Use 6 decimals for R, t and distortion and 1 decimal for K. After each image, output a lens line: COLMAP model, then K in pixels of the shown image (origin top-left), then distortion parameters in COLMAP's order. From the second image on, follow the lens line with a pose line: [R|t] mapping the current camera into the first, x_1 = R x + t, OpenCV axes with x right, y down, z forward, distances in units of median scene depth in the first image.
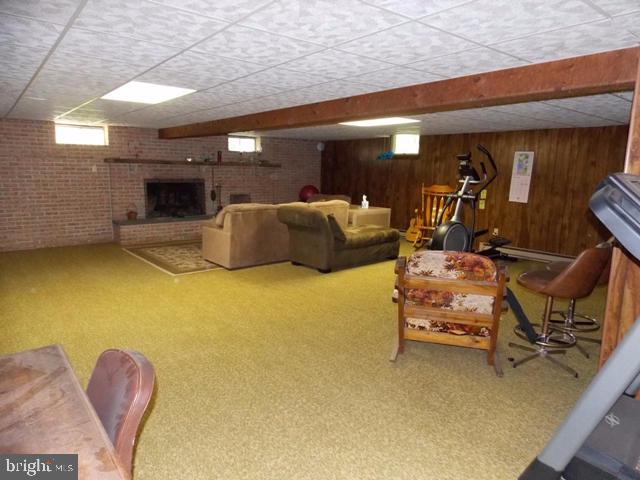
lens RADIAL K [[421.3, 0, 323.2], [0, 421.3, 237.1], [0, 0, 1]] dist [0.006159, -0.007395]
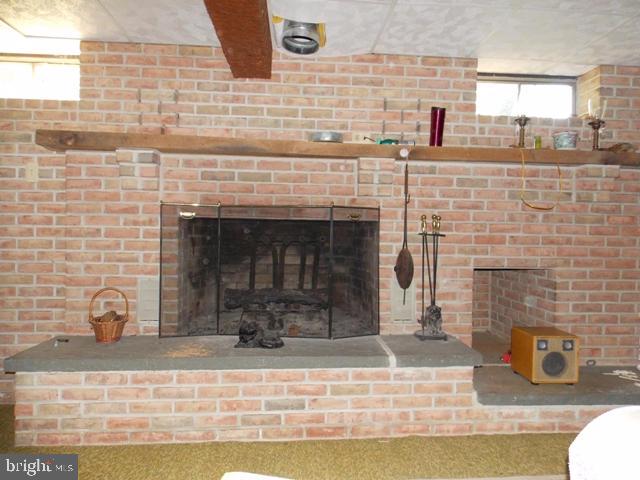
lens RADIAL K [[421.3, 0, 321.3], [0, 421.3, 237.2], [0, 0, 1]] dist [0.006159, -0.007395]
pose [[0.812071, 0.013043, -0.583413, -0.147105], [-0.096161, 0.989074, -0.111738, -0.083693], [0.575581, 0.146841, 0.804453, 0.749669]]
